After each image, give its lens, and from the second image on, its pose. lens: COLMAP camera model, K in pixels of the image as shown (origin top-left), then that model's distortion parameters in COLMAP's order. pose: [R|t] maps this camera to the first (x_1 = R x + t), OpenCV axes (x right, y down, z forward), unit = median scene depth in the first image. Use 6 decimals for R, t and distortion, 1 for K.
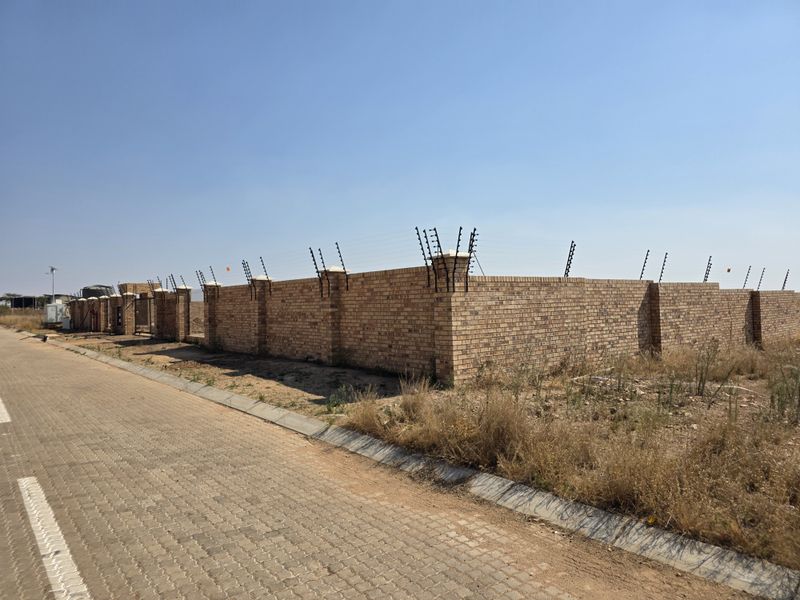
lens RADIAL K [[533.9, 0, 400.0], [0, 533.9, 300.0], [0, 0, 1]] dist [0.044057, -0.057185]
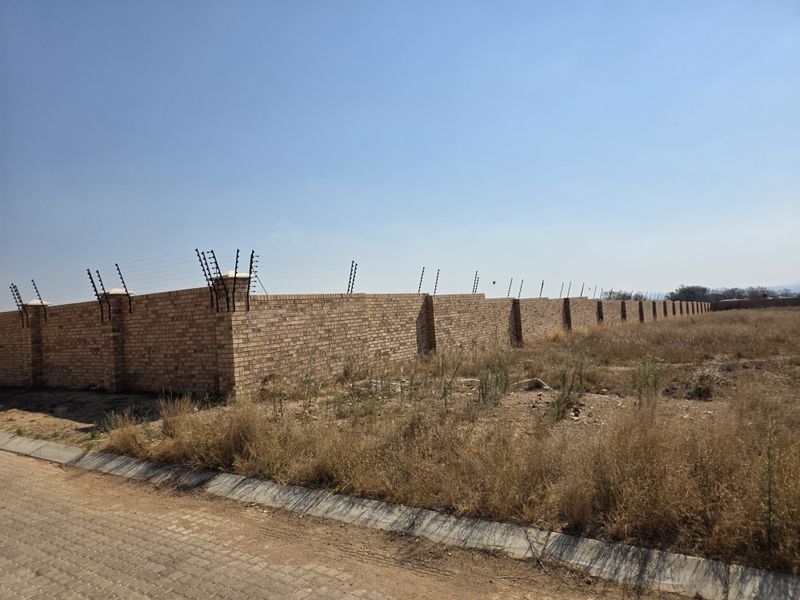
lens RADIAL K [[533.9, 0, 400.0], [0, 533.9, 300.0], [0, 0, 1]] dist [0.044057, -0.057185]
pose [[0.952323, -0.033898, 0.303201, 0.072094], [0.042019, 0.998911, -0.020297, -0.001489], [-0.302183, 0.032069, 0.952710, -0.080315]]
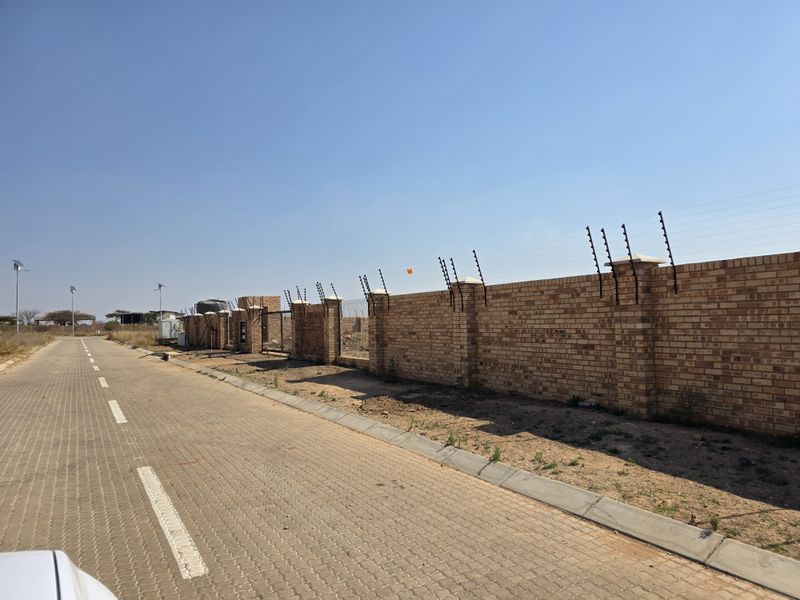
lens RADIAL K [[526.2, 0, 413.2], [0, 526.2, 301.1], [0, 0, 1]] dist [0.083059, -0.054750]
pose [[0.992359, -0.000481, -0.123386, -0.315939], [-0.003368, 0.999514, -0.030979, 0.010821], [0.123341, 0.031157, 0.991875, 0.370965]]
